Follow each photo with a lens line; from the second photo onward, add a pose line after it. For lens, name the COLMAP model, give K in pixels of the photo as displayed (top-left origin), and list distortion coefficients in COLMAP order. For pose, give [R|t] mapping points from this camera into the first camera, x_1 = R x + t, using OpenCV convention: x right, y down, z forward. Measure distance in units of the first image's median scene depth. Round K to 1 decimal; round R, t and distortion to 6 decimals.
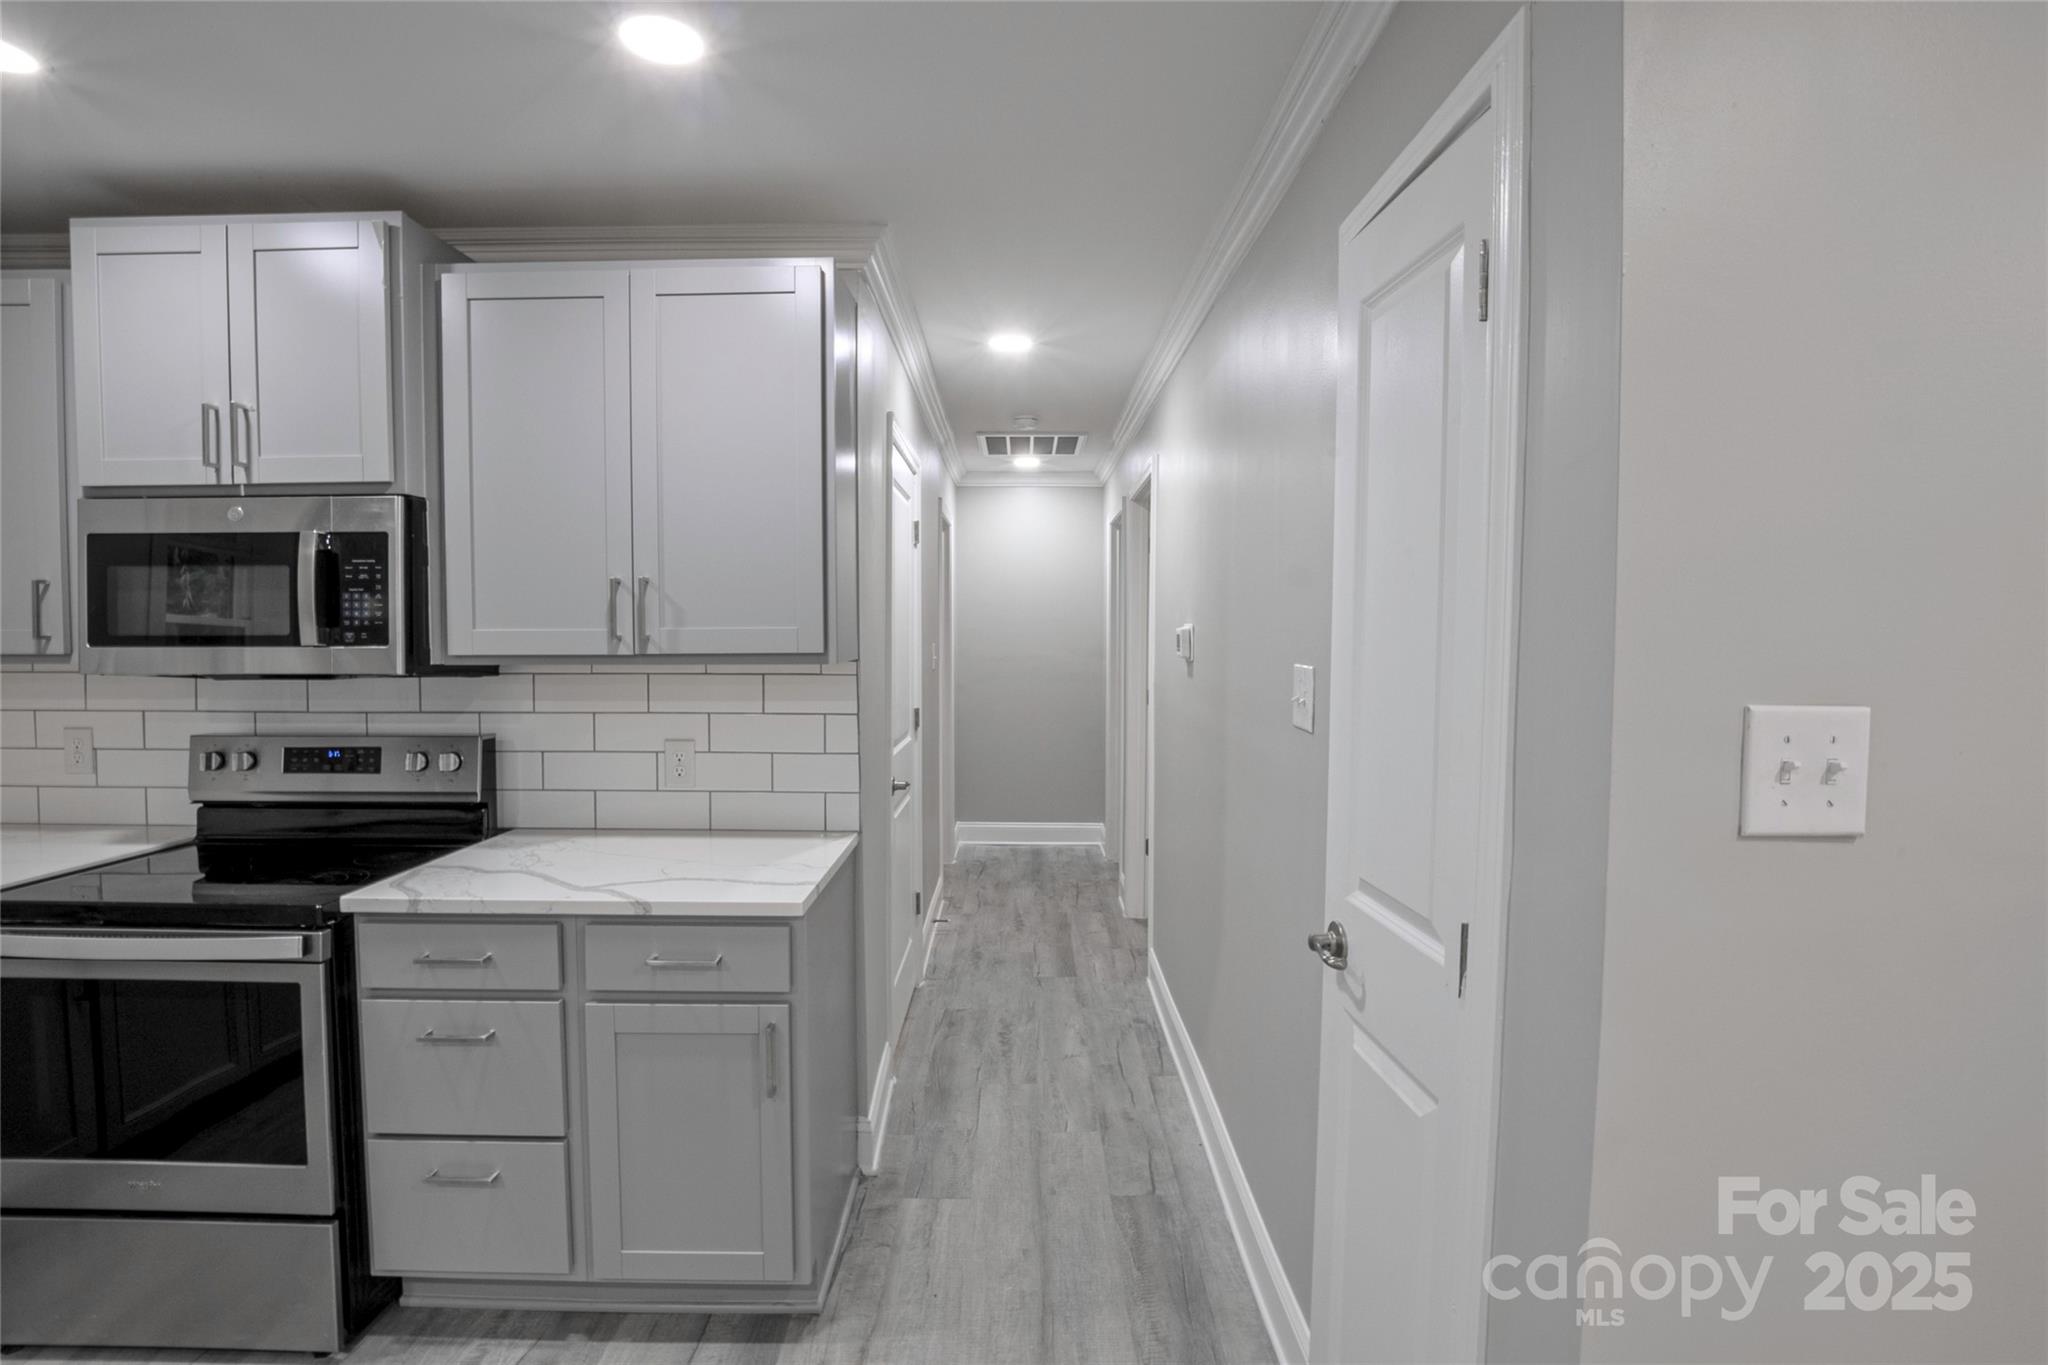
lens RADIAL K [[955.2, 0, 1024.8], [0, 955.2, 665.8], [0, 0, 1]] dist [-0.030047, 0.000947]
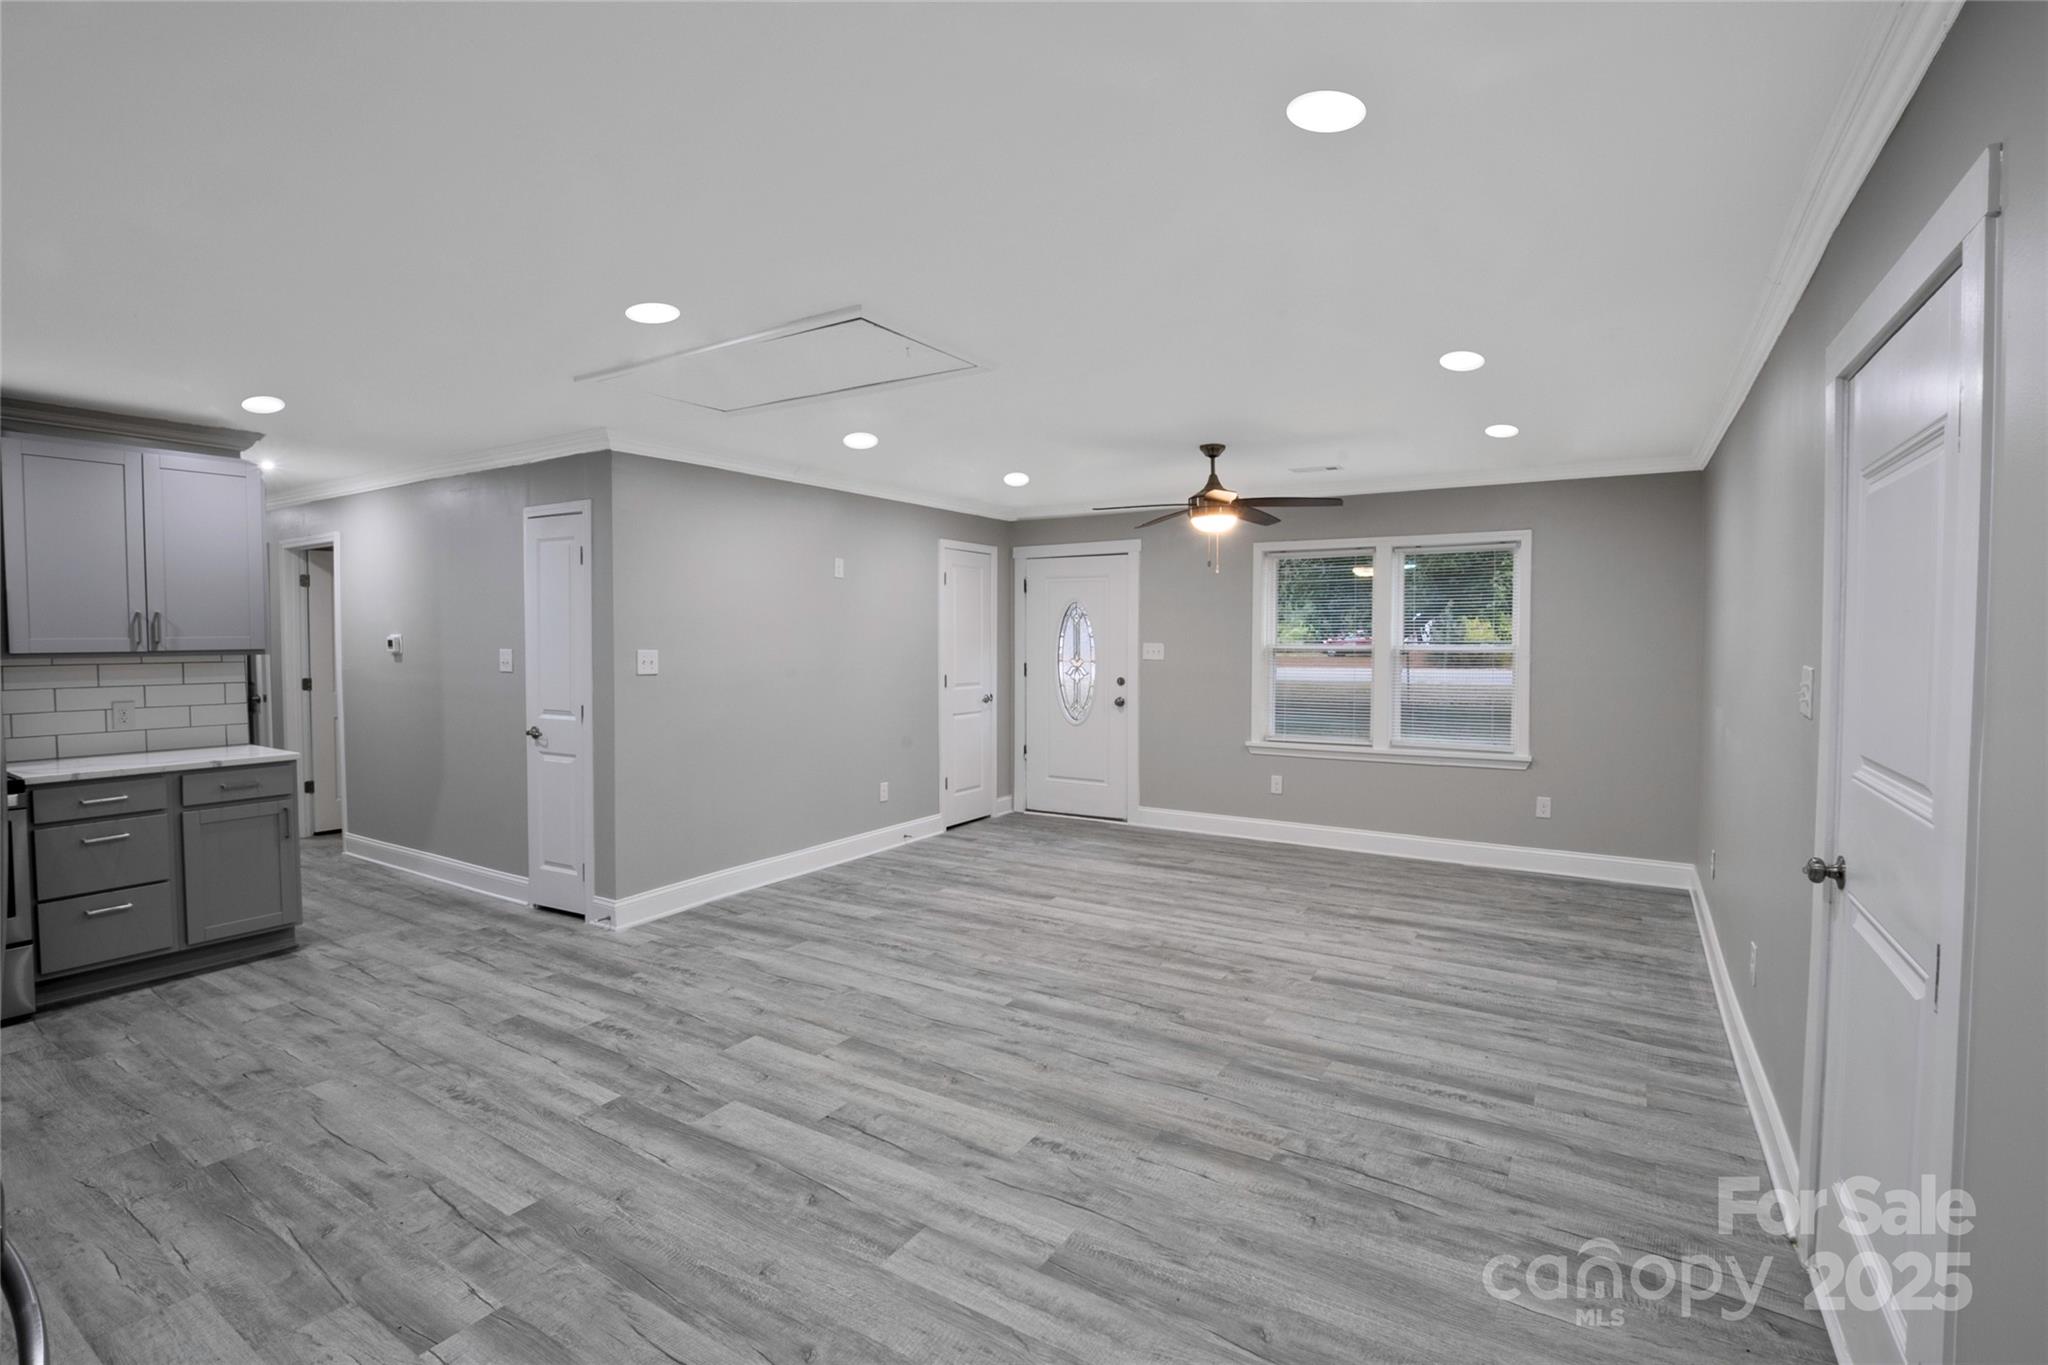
lens RADIAL K [[955.2, 0, 1024.8], [0, 955.2, 665.8], [0, 0, 1]] dist [-0.030047, 0.000947]
pose [[0.535397, -0.029187, 0.844096, -1.093053], [0.035368, 0.999301, 0.012121, 0.059814], [-0.843860, 0.023365, 0.536055, -1.571101]]
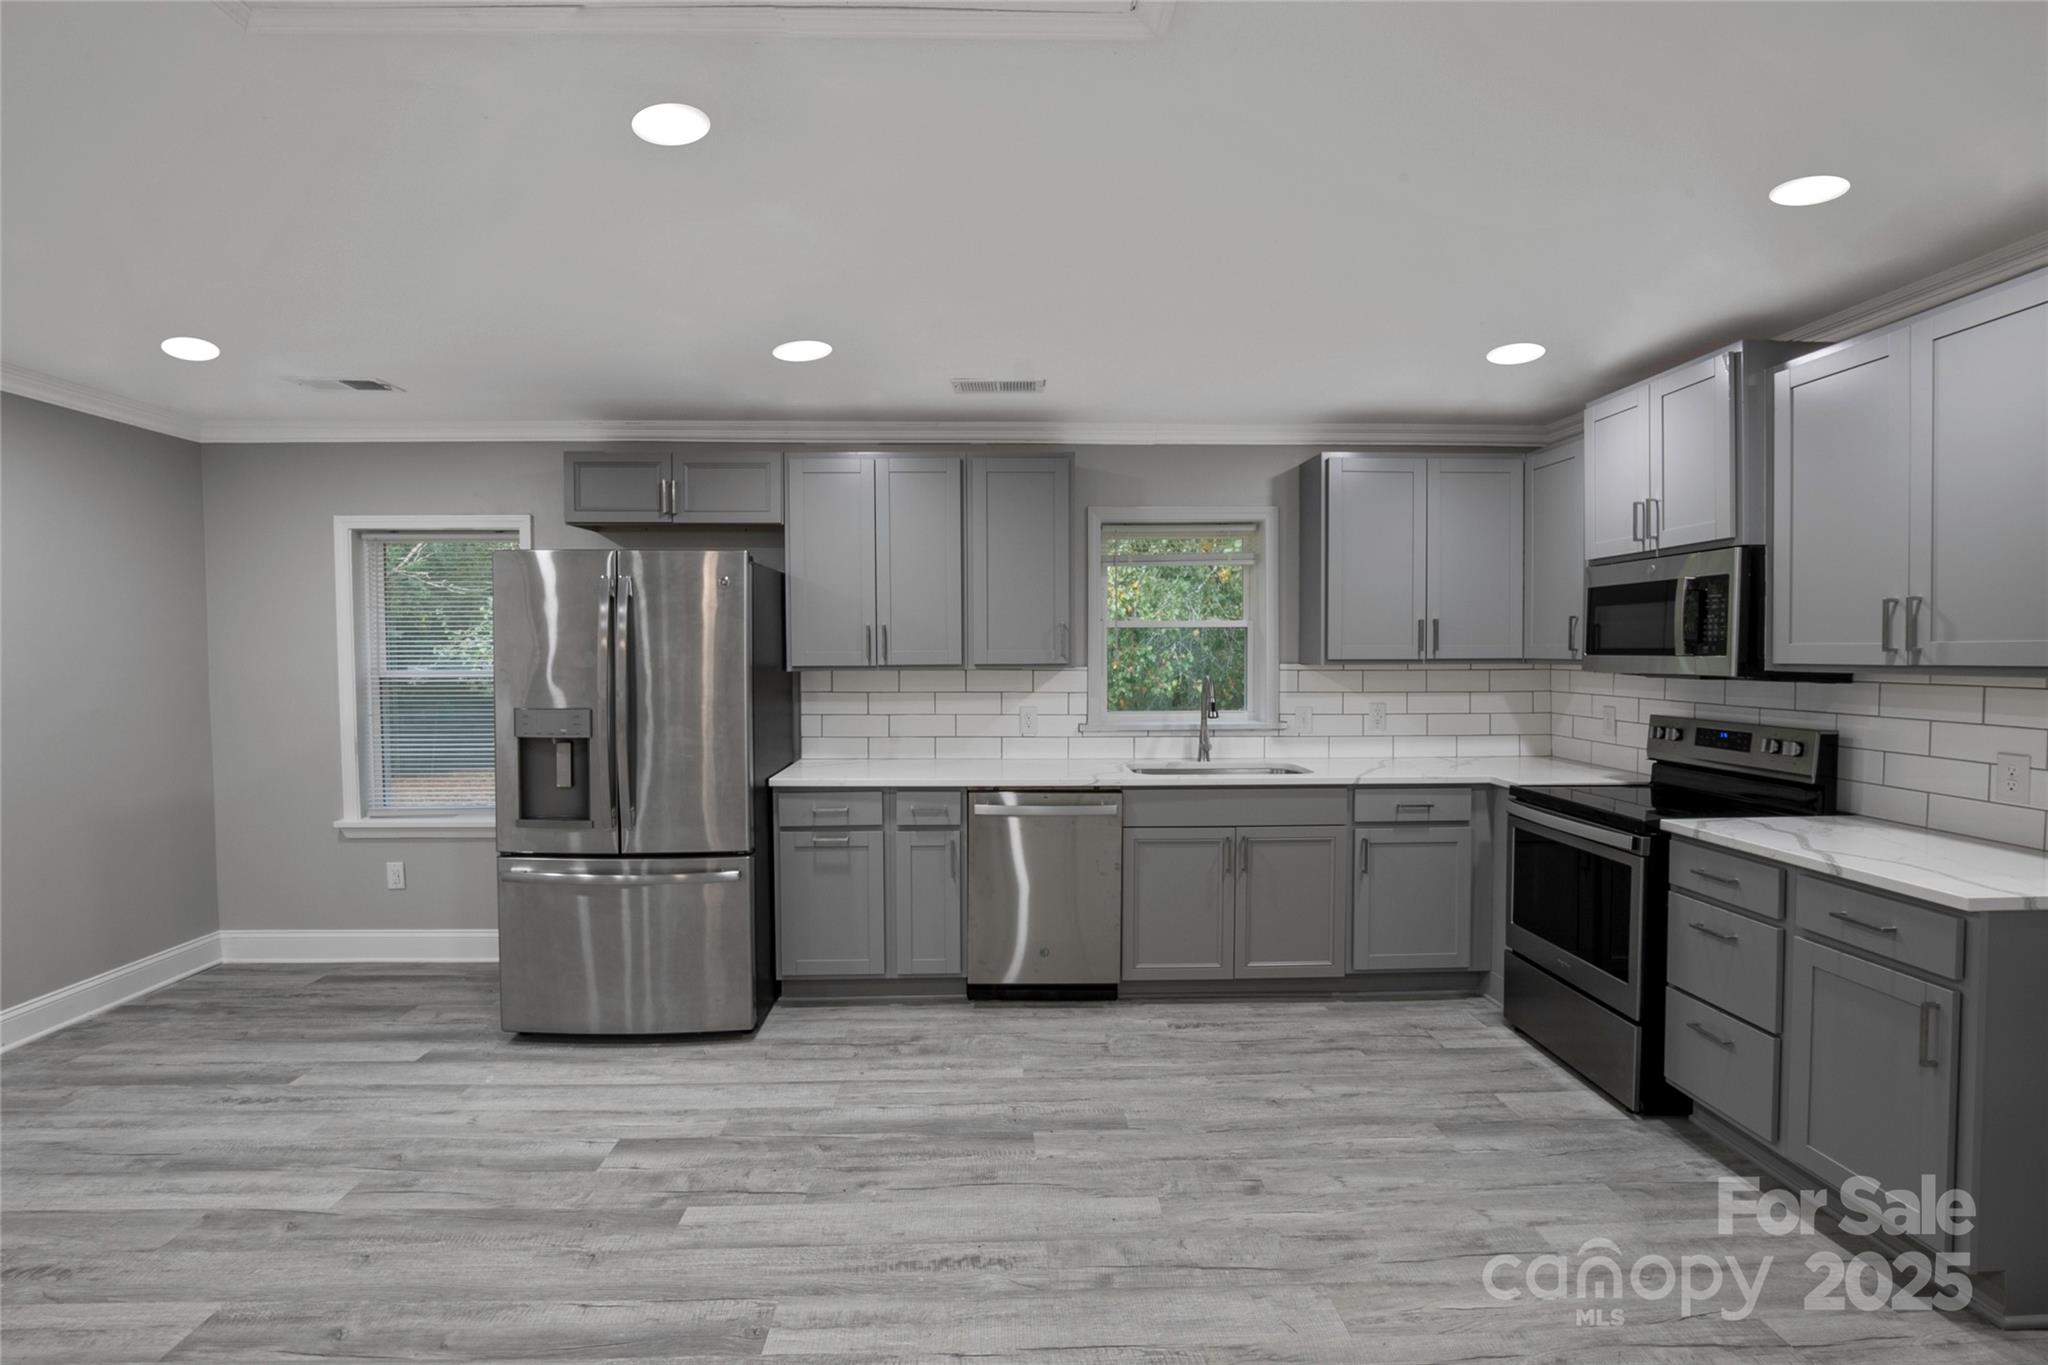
lens RADIAL K [[955.2, 0, 1024.8], [0, 955.2, 665.8], [0, 0, 1]] dist [-0.030047, 0.000947]
pose [[0.042312, 0.016416, -0.998970, 0.667427], [-0.036277, 0.999231, 0.014884, 0.010519], [0.998446, 0.035610, 0.042875, -0.094381]]
